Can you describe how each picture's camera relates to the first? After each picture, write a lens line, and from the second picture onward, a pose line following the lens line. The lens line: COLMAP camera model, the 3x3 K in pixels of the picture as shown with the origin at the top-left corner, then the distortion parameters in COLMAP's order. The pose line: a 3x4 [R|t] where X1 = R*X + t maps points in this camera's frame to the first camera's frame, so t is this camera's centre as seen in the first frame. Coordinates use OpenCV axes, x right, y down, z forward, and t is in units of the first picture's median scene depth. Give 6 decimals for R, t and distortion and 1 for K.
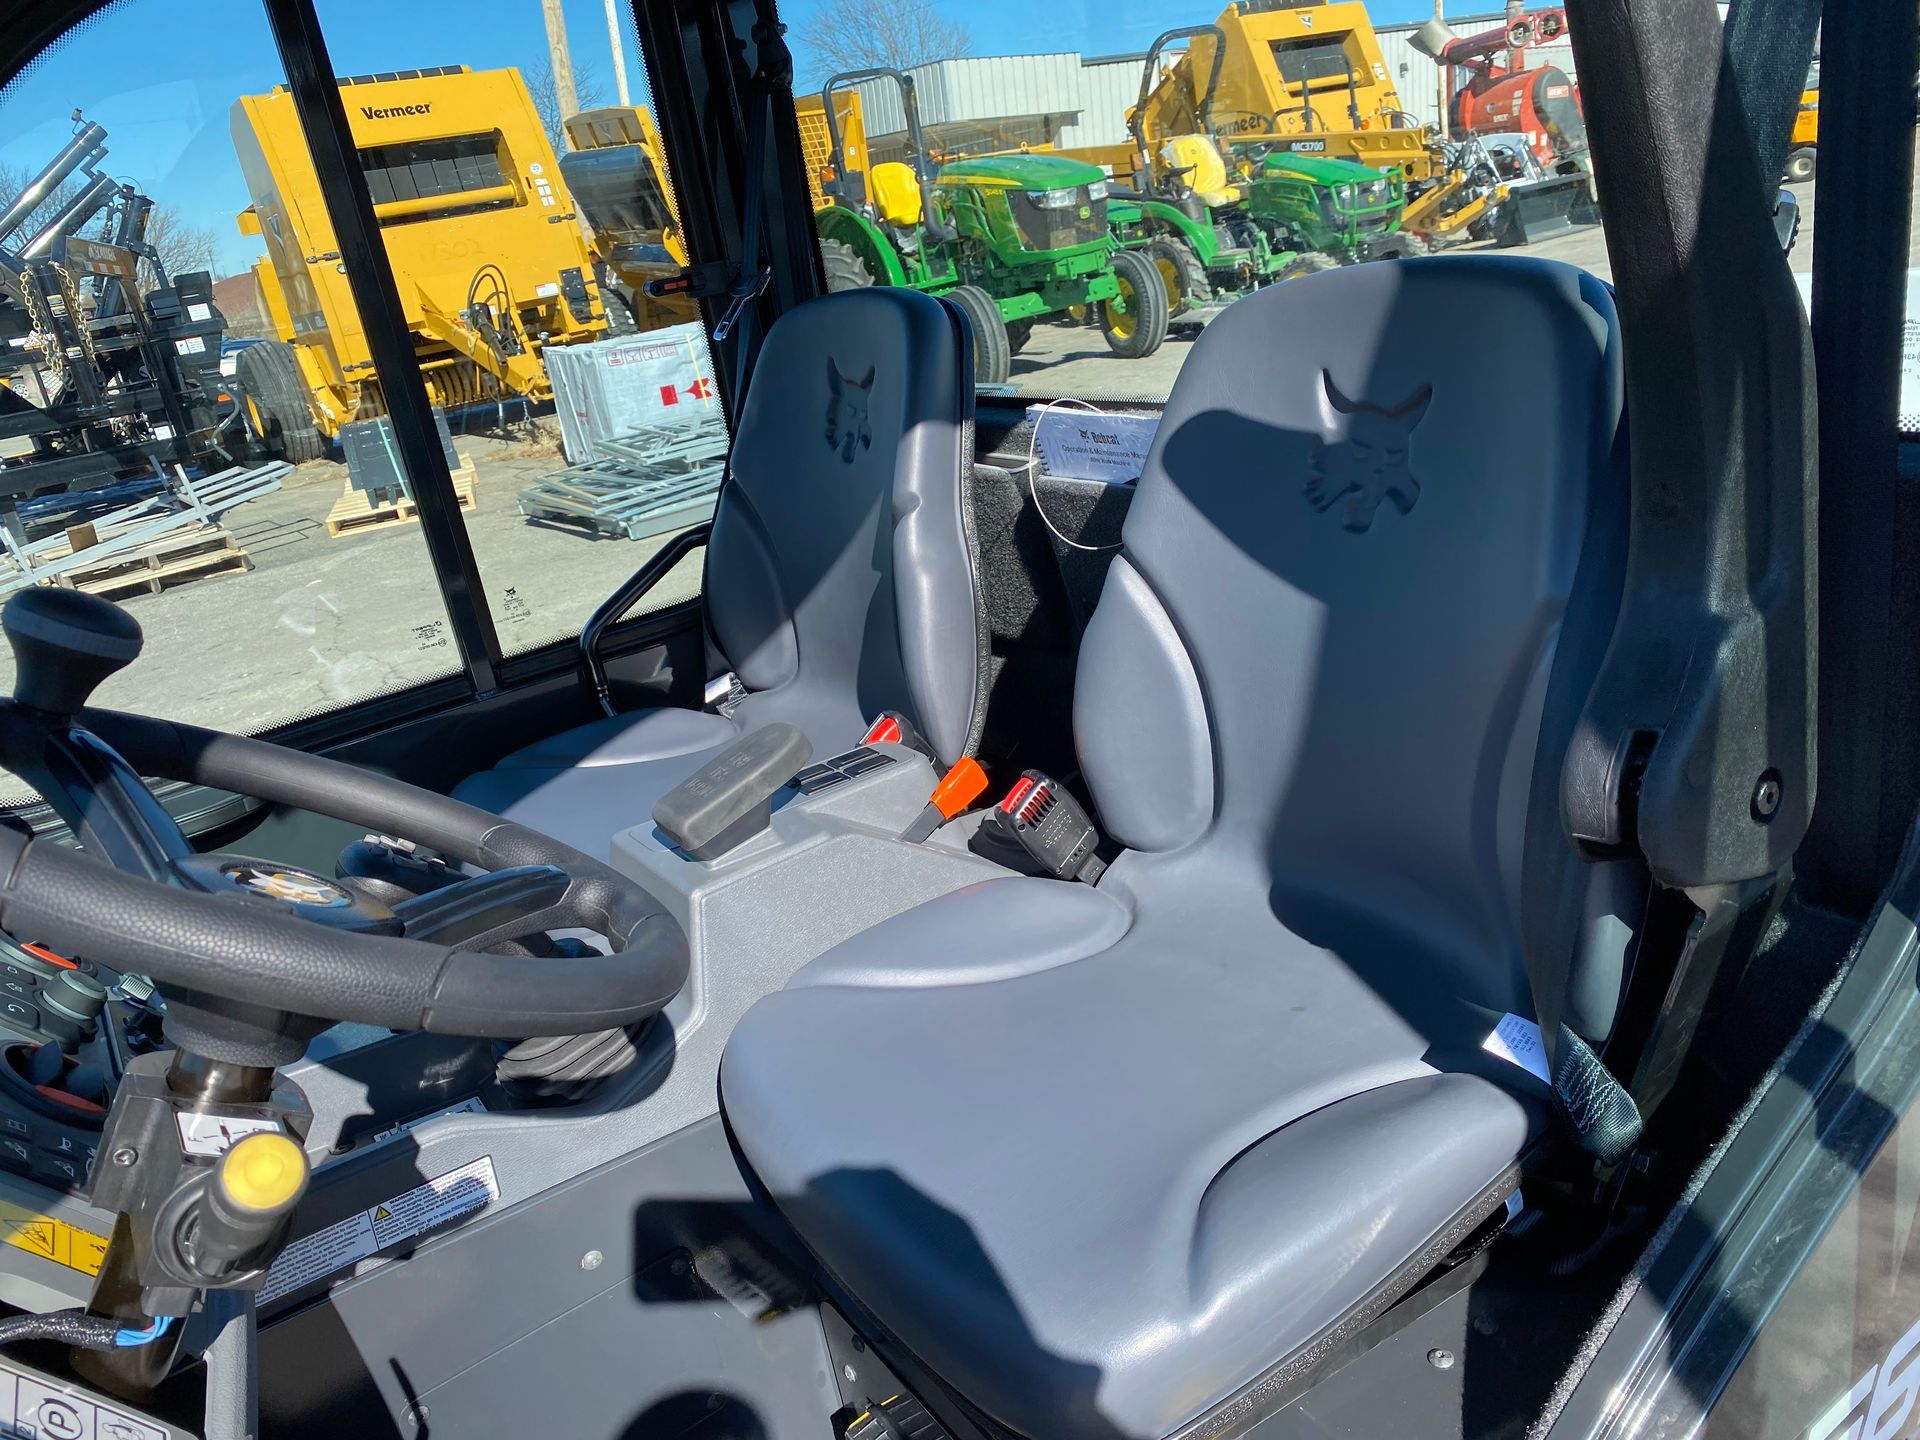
lens RADIAL K [[1462.6, 0, 958.8], [0, 1462.6, 725.0], [0, 0, 1]] dist [0.058255, -0.099278]
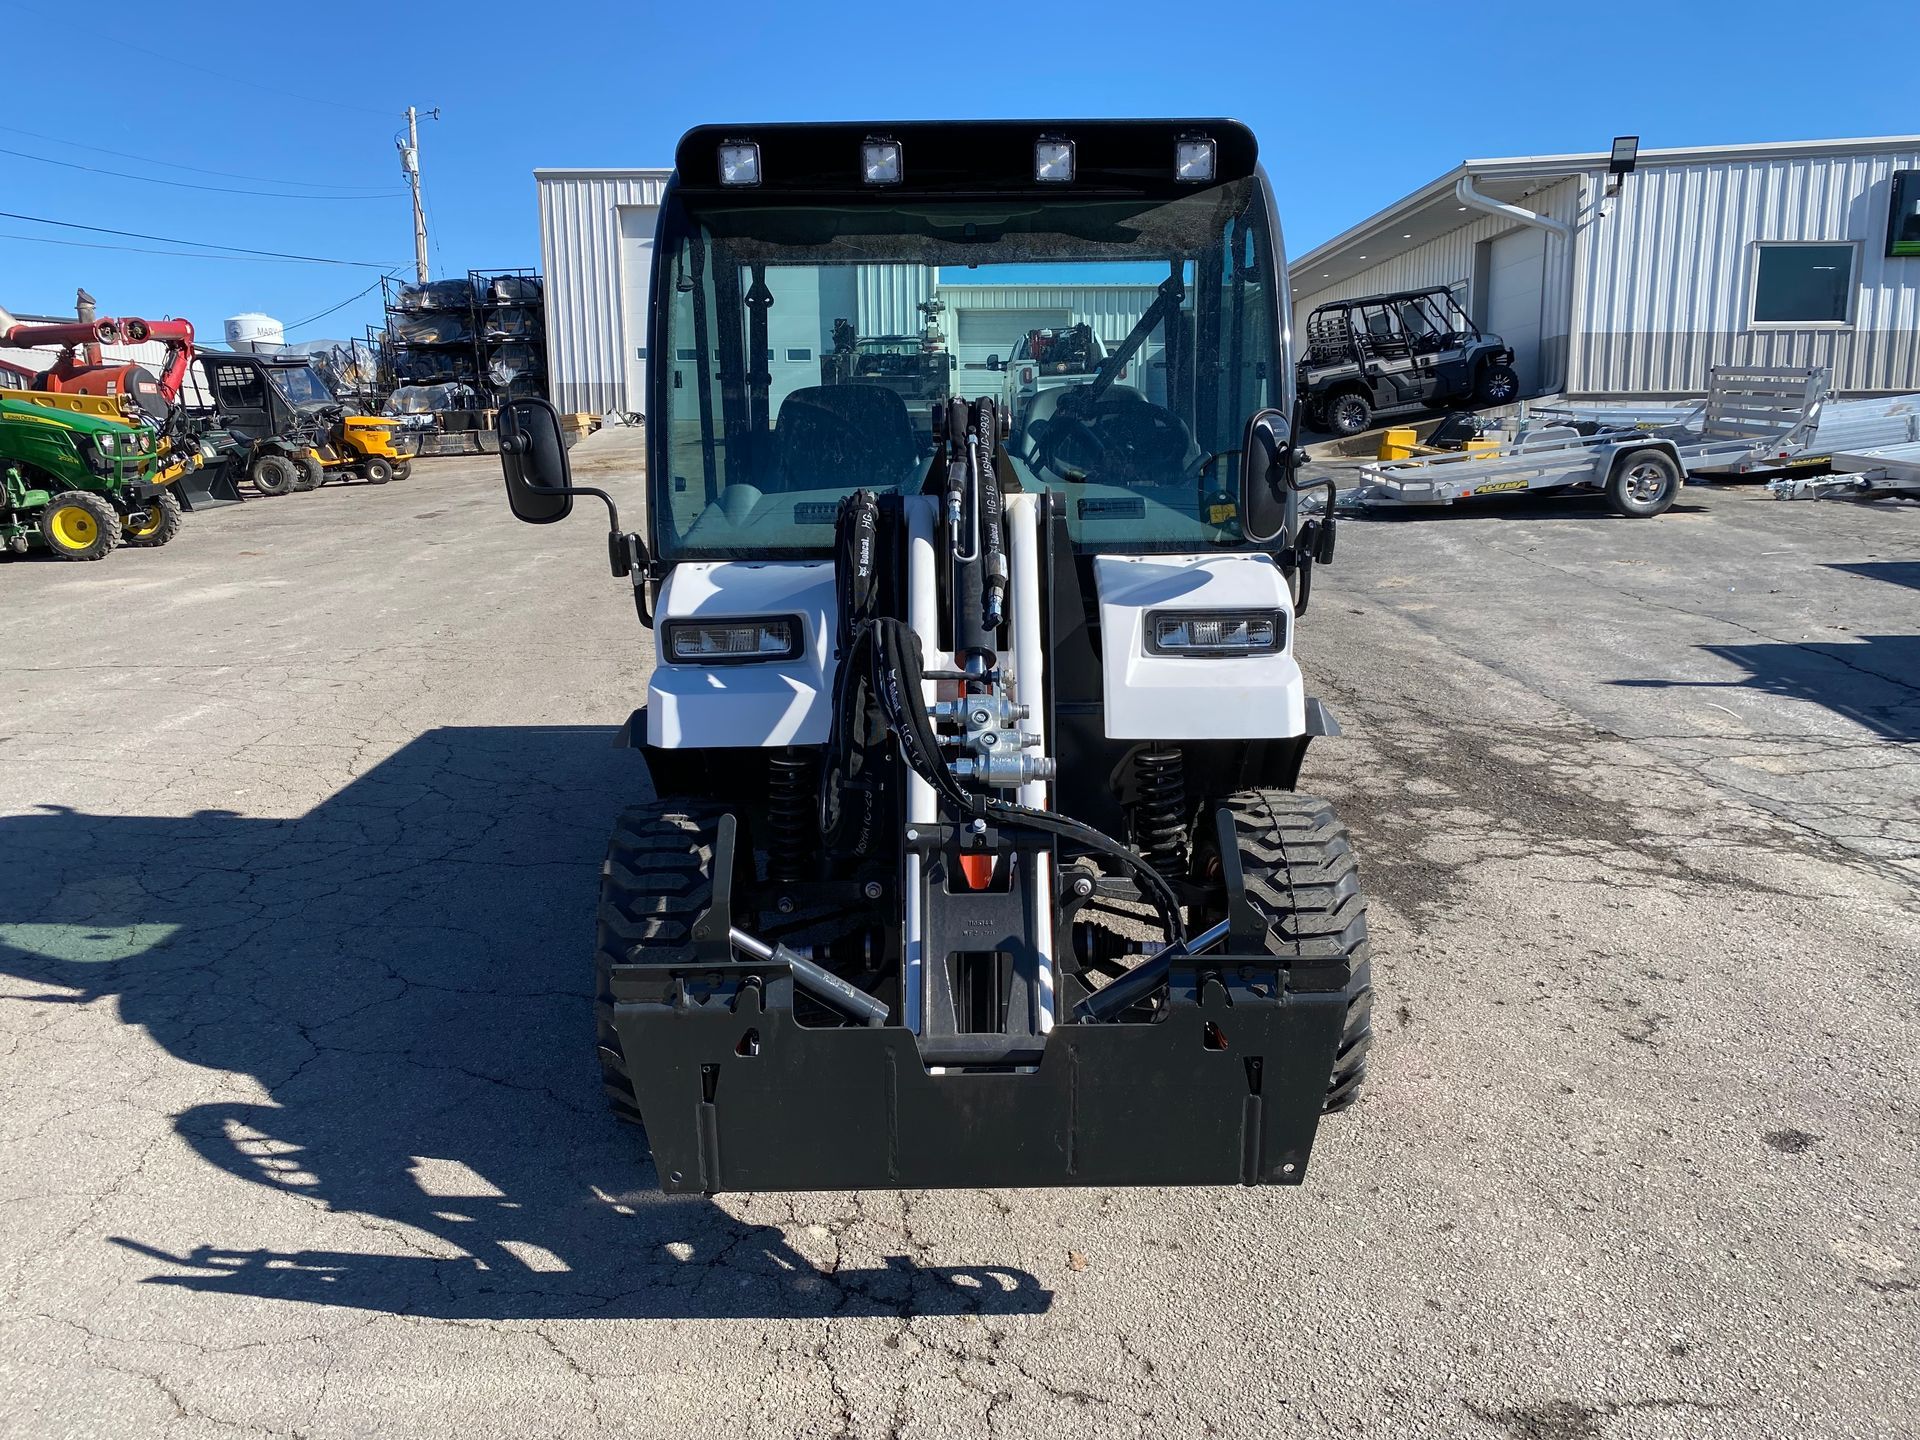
lens RADIAL K [[1468.8, 0, 960.0], [0, 1468.8, 720.0], [0, 0, 1]] dist [0.012321, 0.000371]
pose [[0.557438, -0.041889, 0.829161, -0.275096], [0.215705, 0.971735, -0.095925, 0.076122], [-0.801707, 0.232327, 0.550717, -0.063002]]
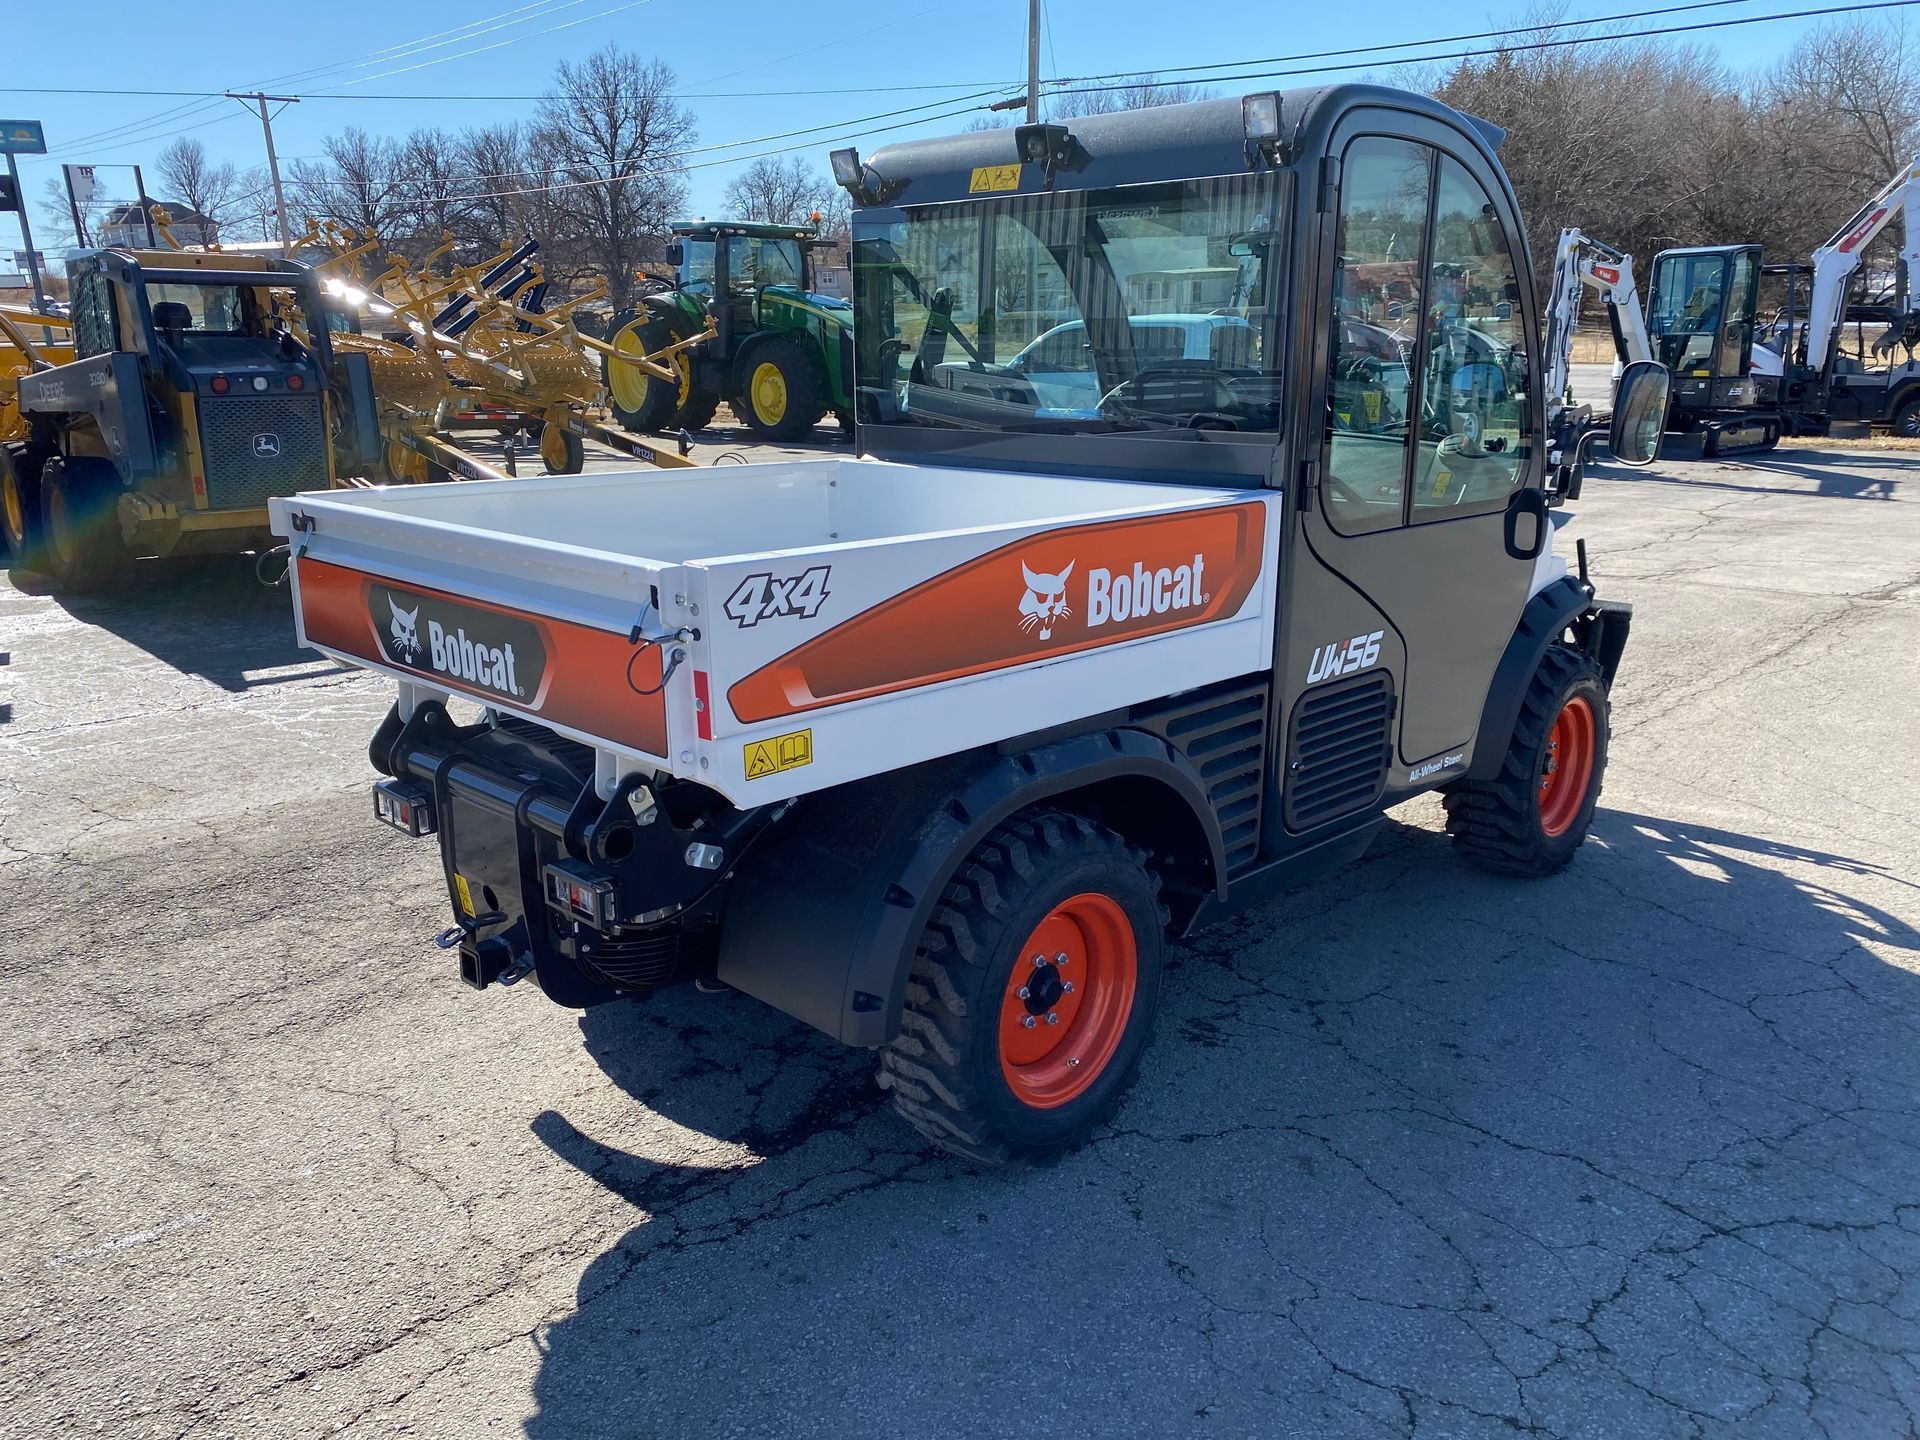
lens RADIAL K [[1472.0, 0, 969.7], [0, 1472.0, 726.4], [0, 0, 1]] dist [0.026209, -0.014695]
pose [[-0.967609, 0.205054, -0.147257, 0.087703], [0.079795, 0.801824, 0.592209, -0.147419], [0.239509, 0.561277, -0.792215, 0.369884]]
